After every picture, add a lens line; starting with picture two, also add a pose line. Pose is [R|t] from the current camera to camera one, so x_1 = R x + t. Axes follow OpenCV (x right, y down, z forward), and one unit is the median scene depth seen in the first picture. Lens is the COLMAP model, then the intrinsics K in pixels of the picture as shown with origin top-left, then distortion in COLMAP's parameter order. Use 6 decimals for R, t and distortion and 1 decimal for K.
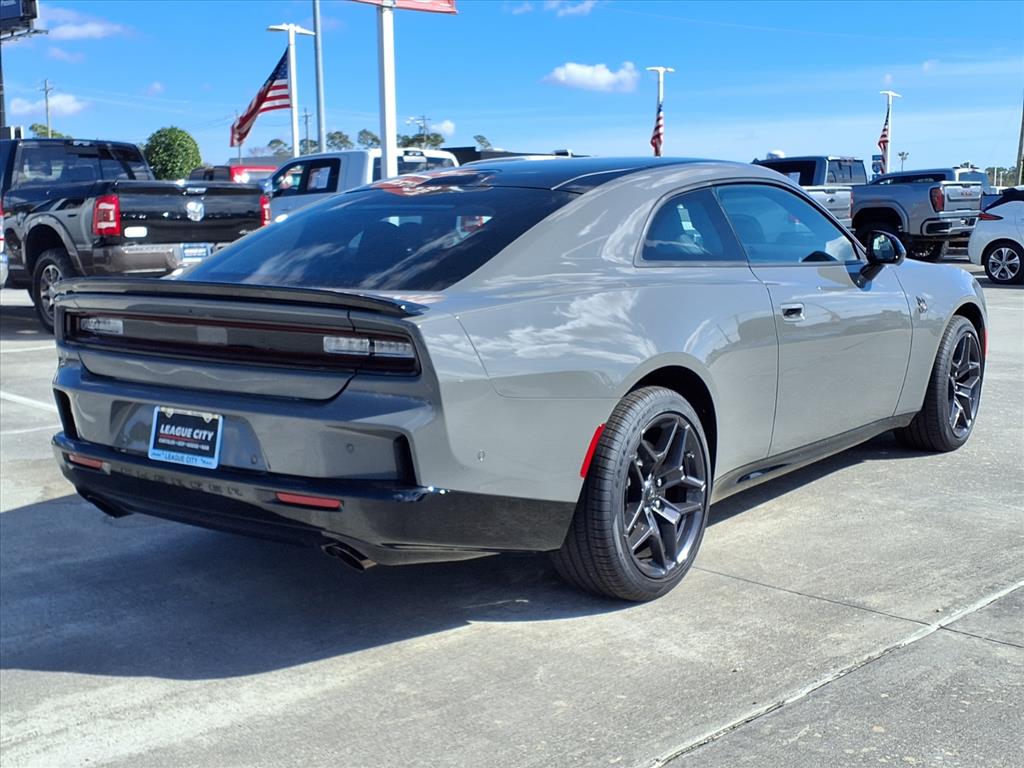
lens RADIAL K [[1175.1, 0, 512.0], [0, 1175.1, 384.0], [0, 0, 1]] dist [0.126521, -0.001421]
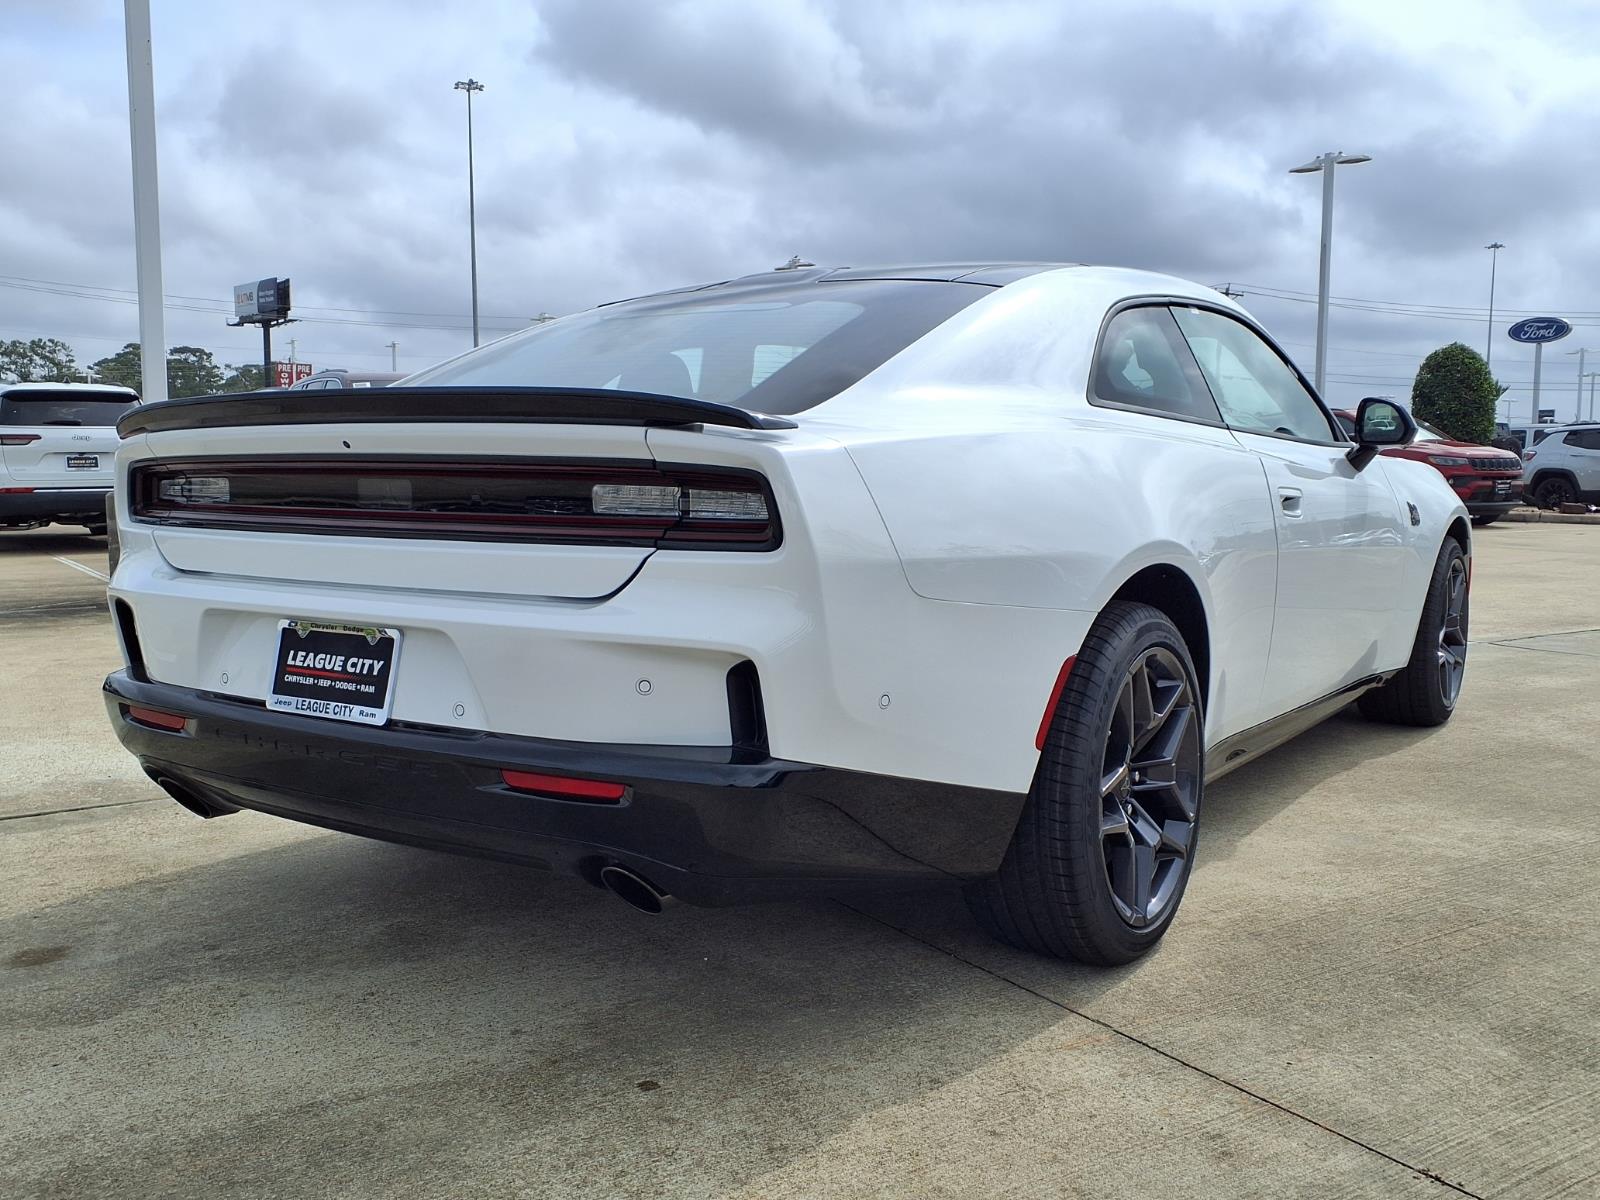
lens RADIAL K [[1398.5, 0, 800.0], [0, 1398.5, 600.0], [0, 0, 1]] dist [0.005989, -0.001866]
pose [[0.998251, 0.011945, 0.057896, -0.094455], [-0.009107, 0.998755, -0.049039, 0.041763], [-0.058410, 0.048426, 0.997117, 0.330748]]
